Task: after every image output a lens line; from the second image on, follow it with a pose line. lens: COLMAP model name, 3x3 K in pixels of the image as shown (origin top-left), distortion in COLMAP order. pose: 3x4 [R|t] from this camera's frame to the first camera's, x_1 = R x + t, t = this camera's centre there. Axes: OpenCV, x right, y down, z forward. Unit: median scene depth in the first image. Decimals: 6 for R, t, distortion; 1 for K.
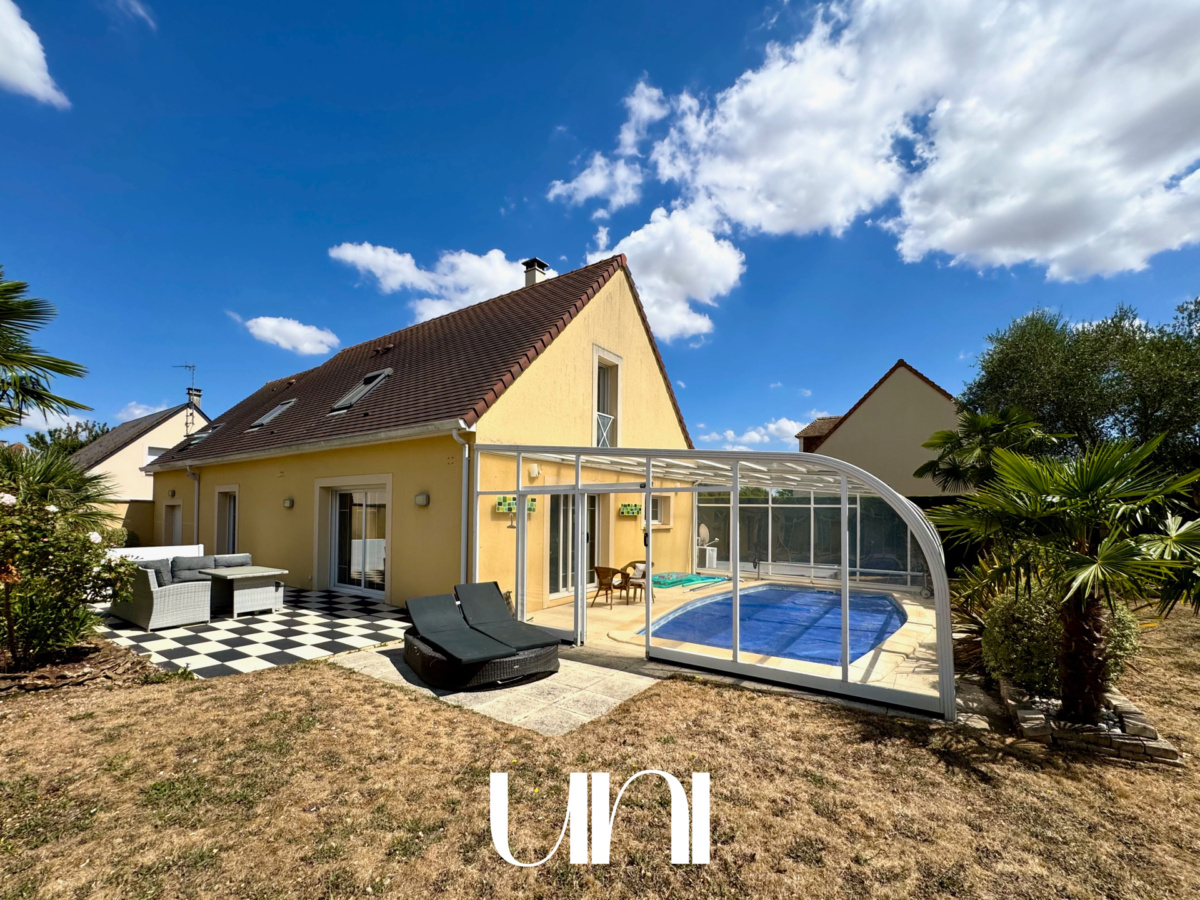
lens RADIAL K [[514.7, 0, 596.1], [0, 514.7, 487.6], [0, 0, 1]] dist [0.012059, 0.000132]
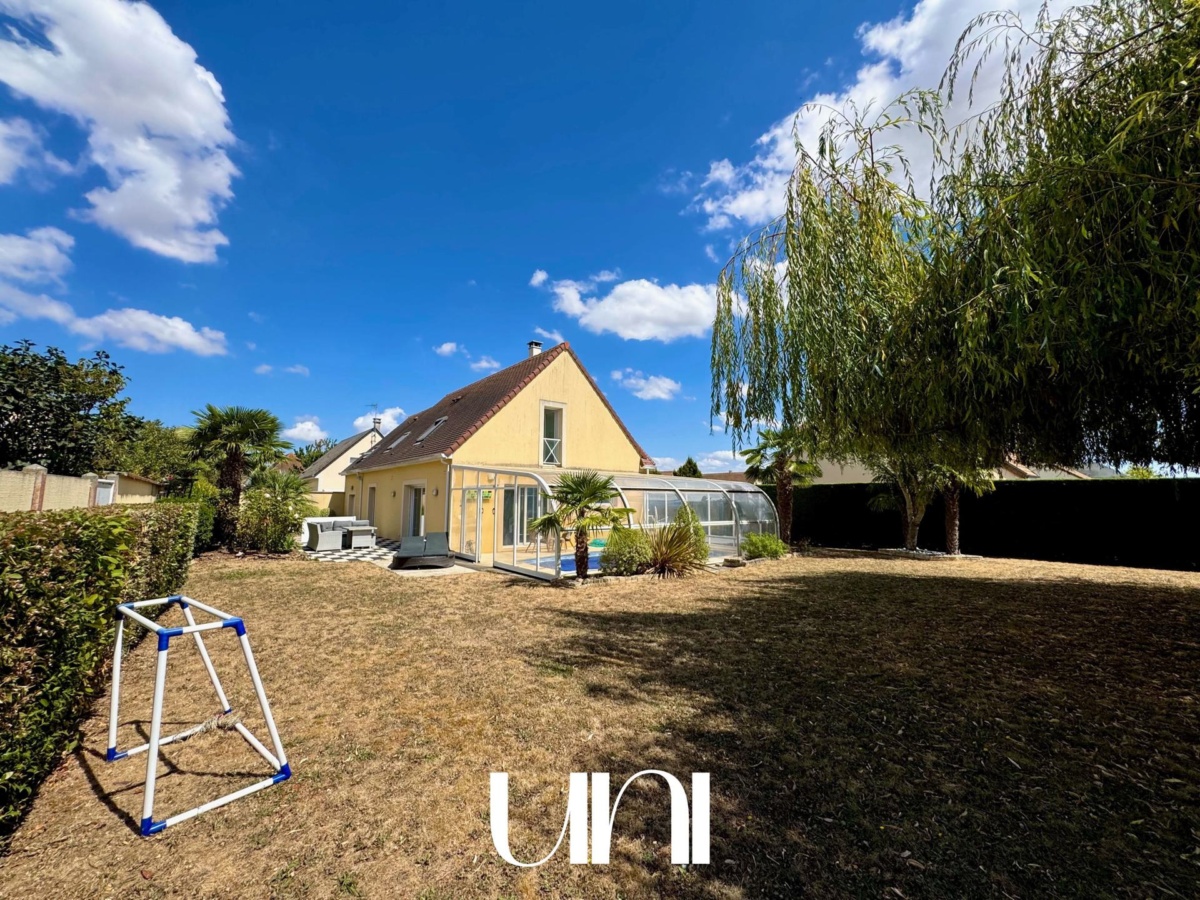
lens RADIAL K [[478.1, 0, 600.0], [0, 478.1, 450.0], [0, 0, 1]] dist [0.000316, 0.000004]
pose [[0.963217, -0.029481, -0.267104, 0.626262], [0.015958, 0.998485, -0.052656, -0.027497], [0.268251, 0.046457, 0.962228, -0.486186]]
